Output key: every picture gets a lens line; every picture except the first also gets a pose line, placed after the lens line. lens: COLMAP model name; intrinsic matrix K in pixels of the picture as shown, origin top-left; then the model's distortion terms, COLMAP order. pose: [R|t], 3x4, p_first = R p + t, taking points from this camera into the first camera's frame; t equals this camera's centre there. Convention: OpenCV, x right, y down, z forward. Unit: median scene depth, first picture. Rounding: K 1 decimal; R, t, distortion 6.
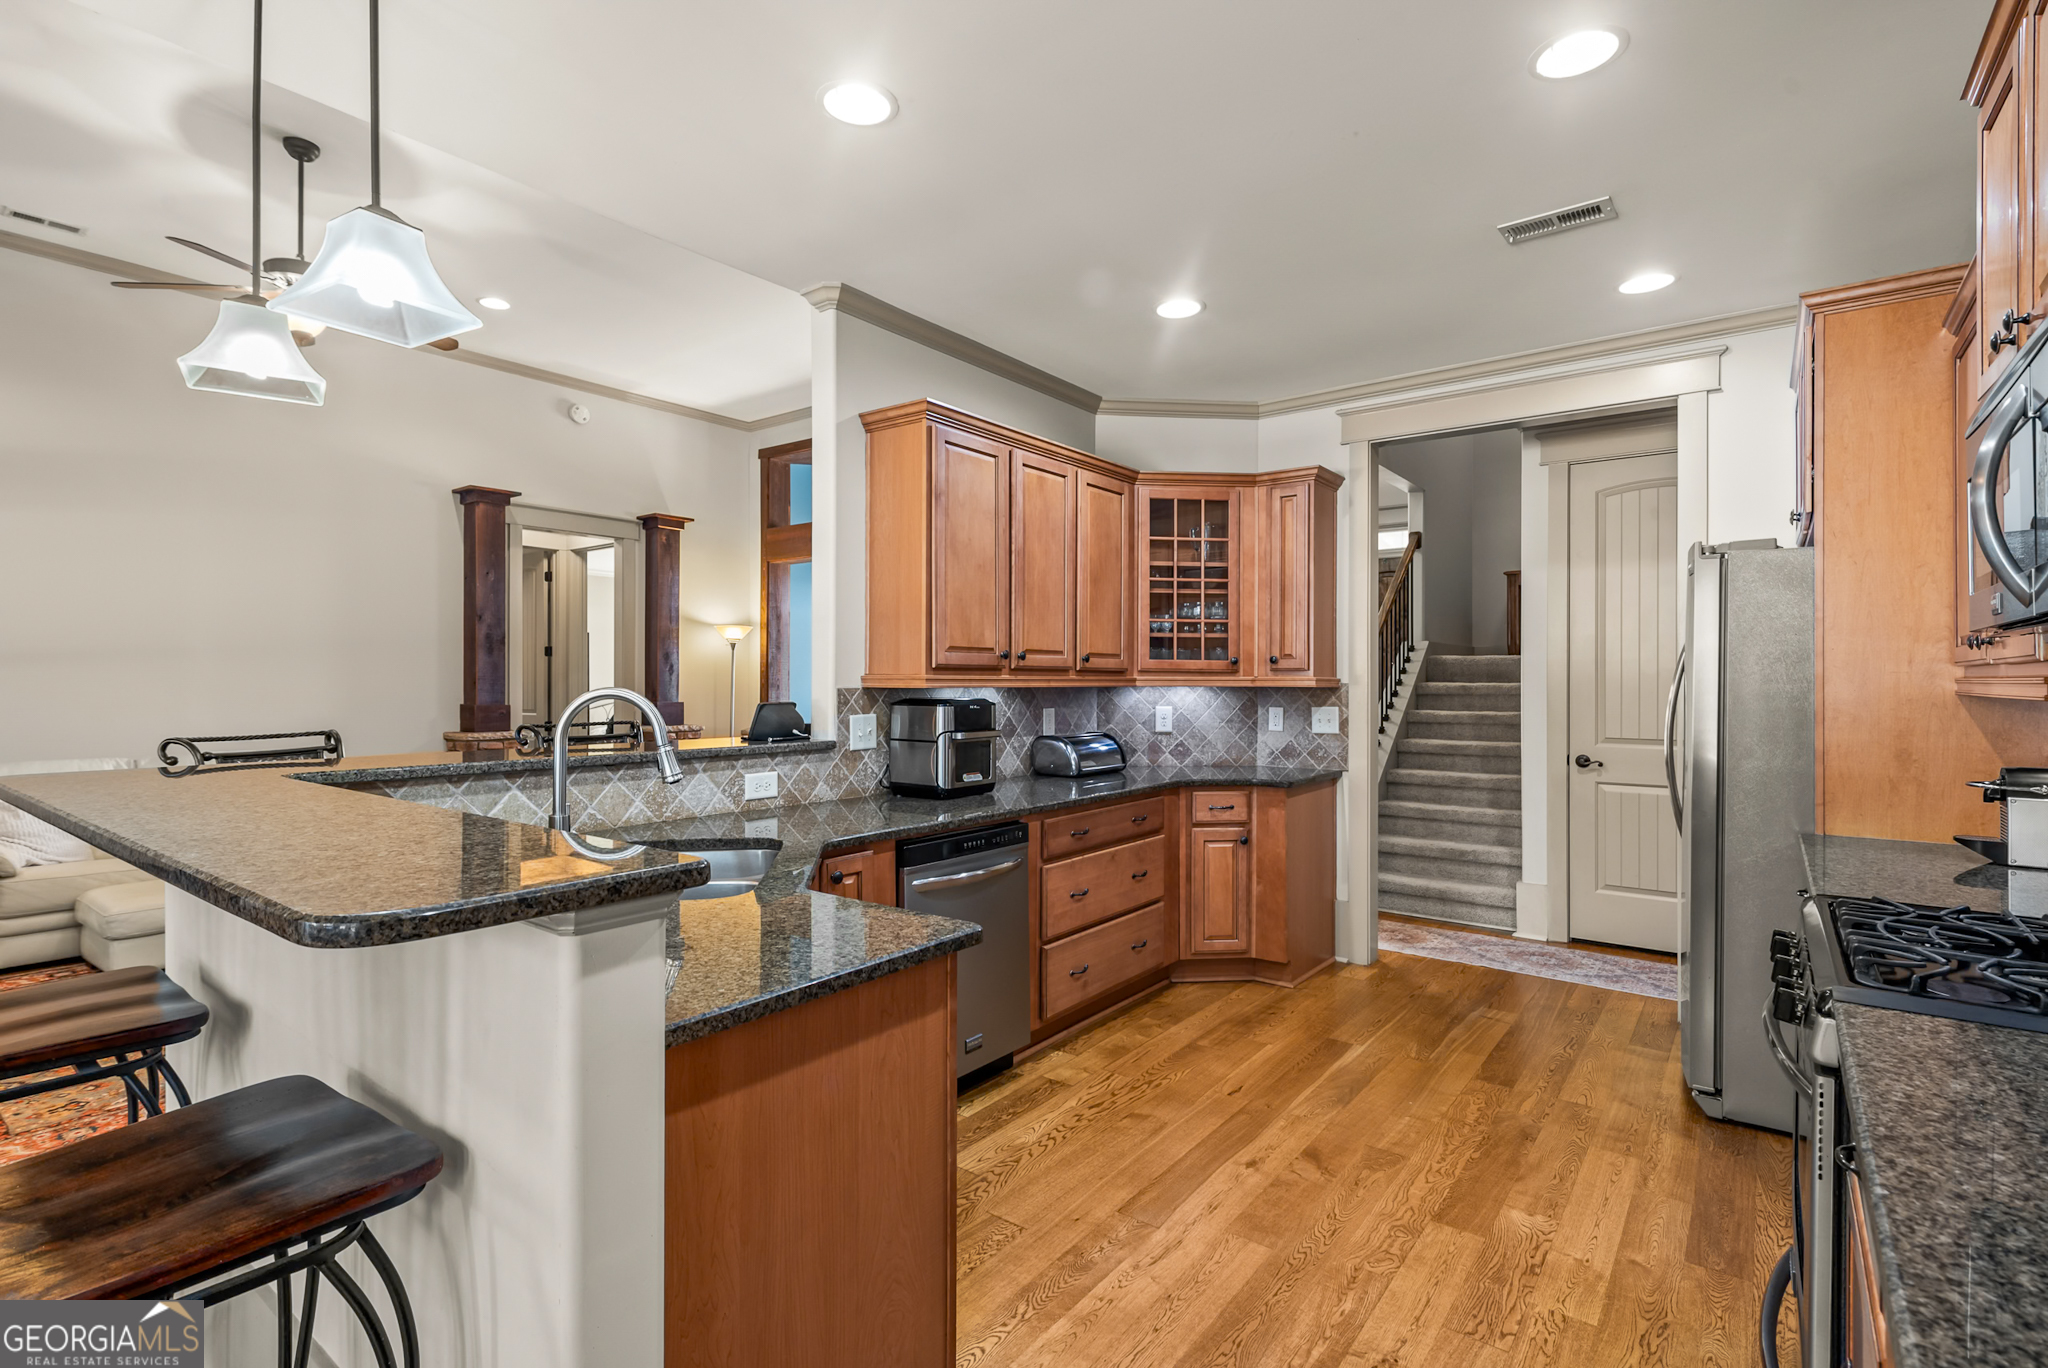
lens RADIAL K [[966.4, 0, 1022.6], [0, 966.4, 674.9], [0, 0, 1]] dist [0.000223, 0.000602]
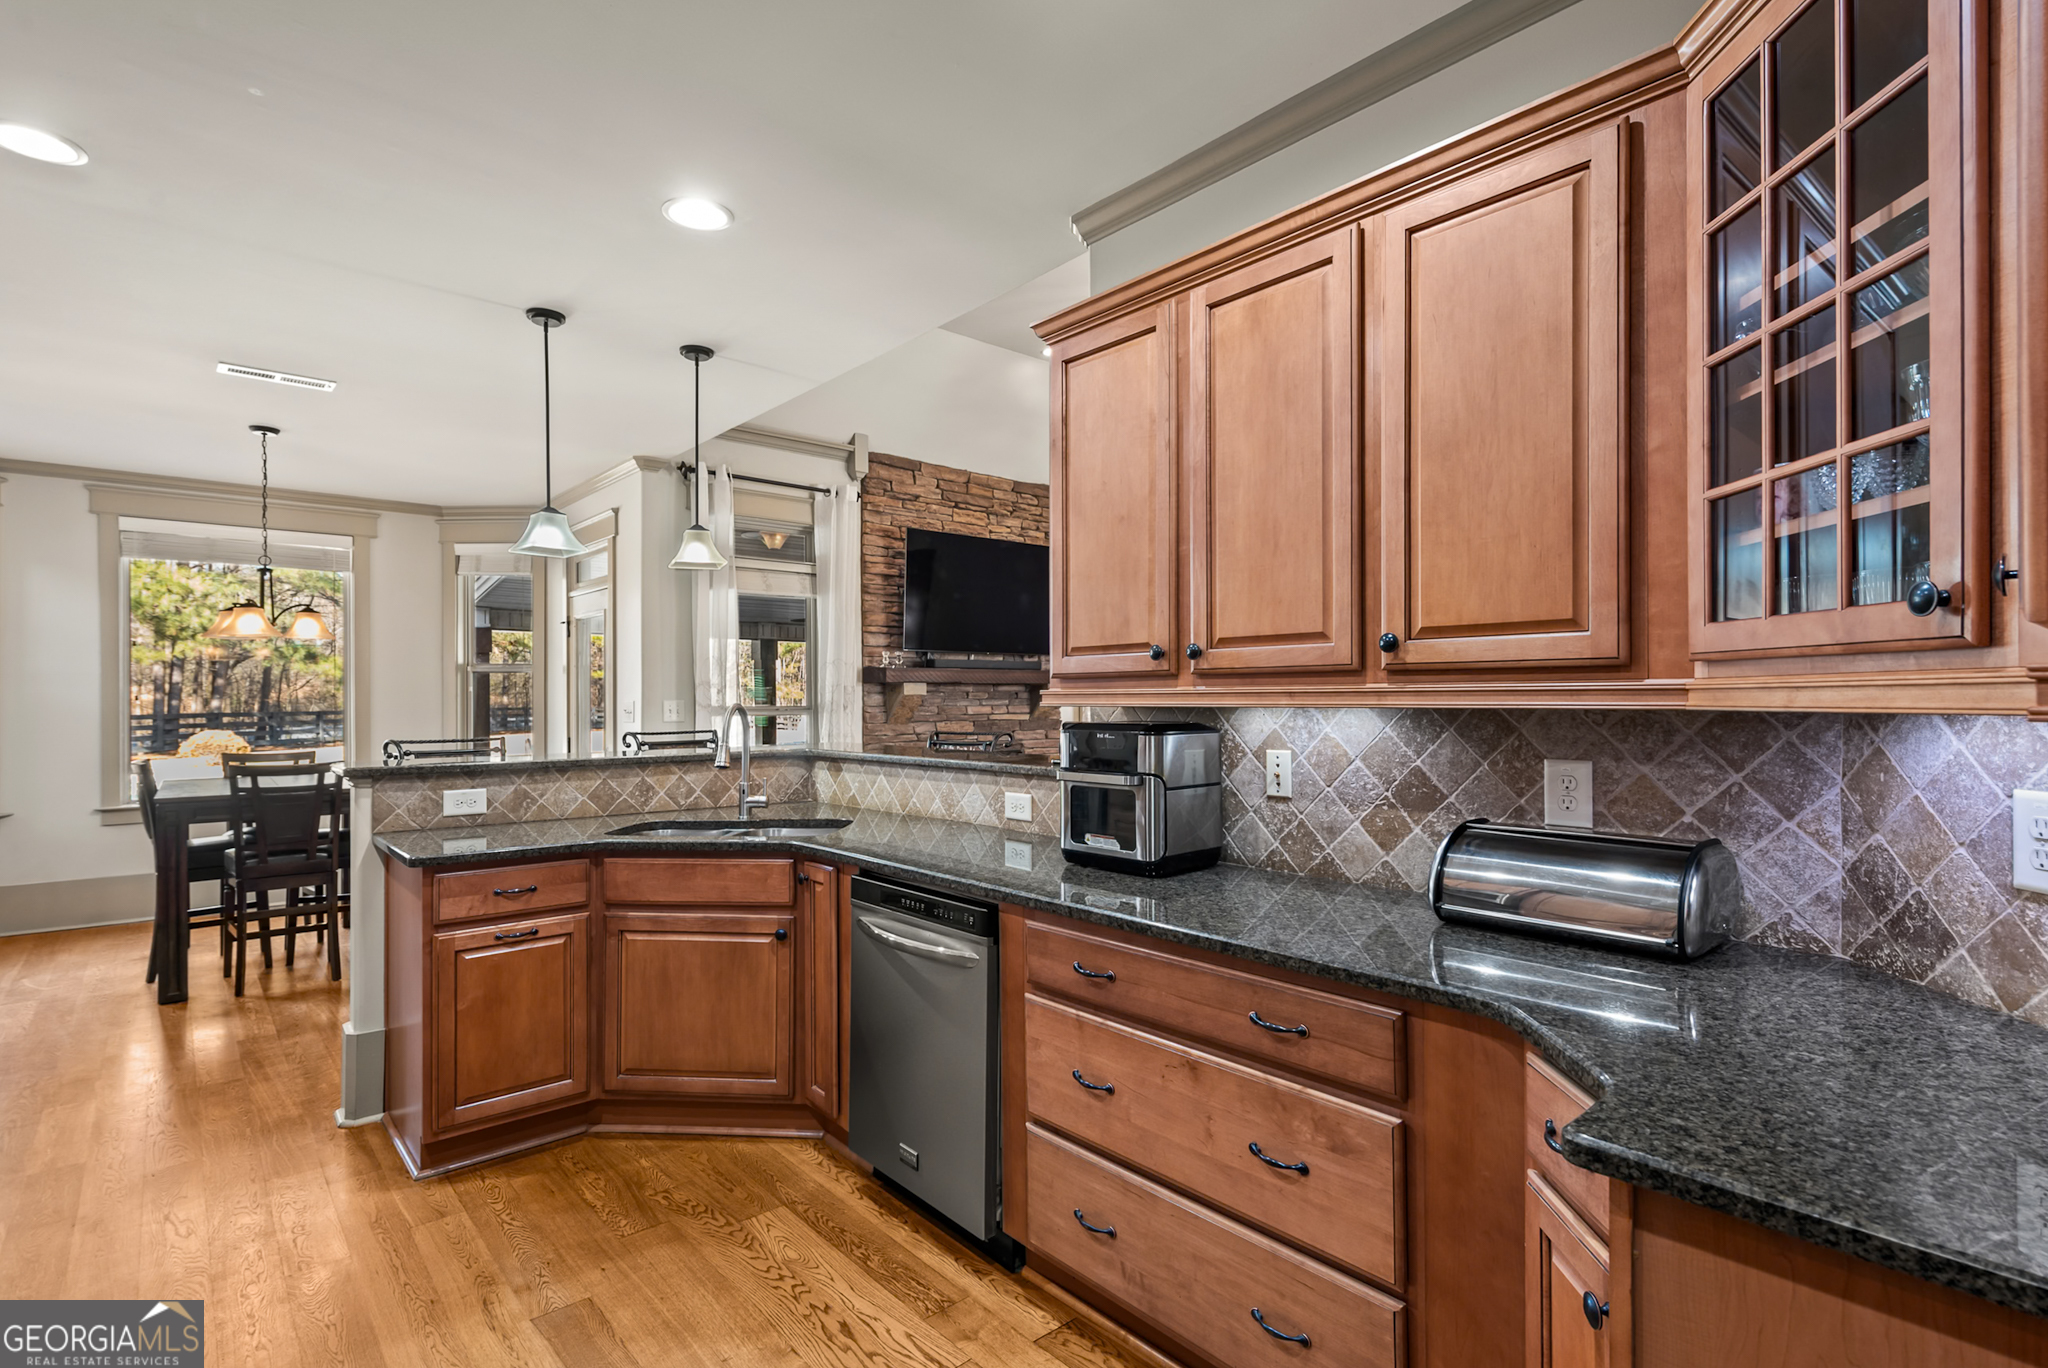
lens RADIAL K [[966.4, 0, 1010.7], [0, 966.4, 699.3], [0, 0, 1]] dist [0.000223, 0.000602]
pose [[-0.204895, -0.001593, -0.978783, 0.574448], [0.008619, 0.999957, -0.003432, 0.009039], [0.978746, -0.009139, -0.204872, 1.013252]]
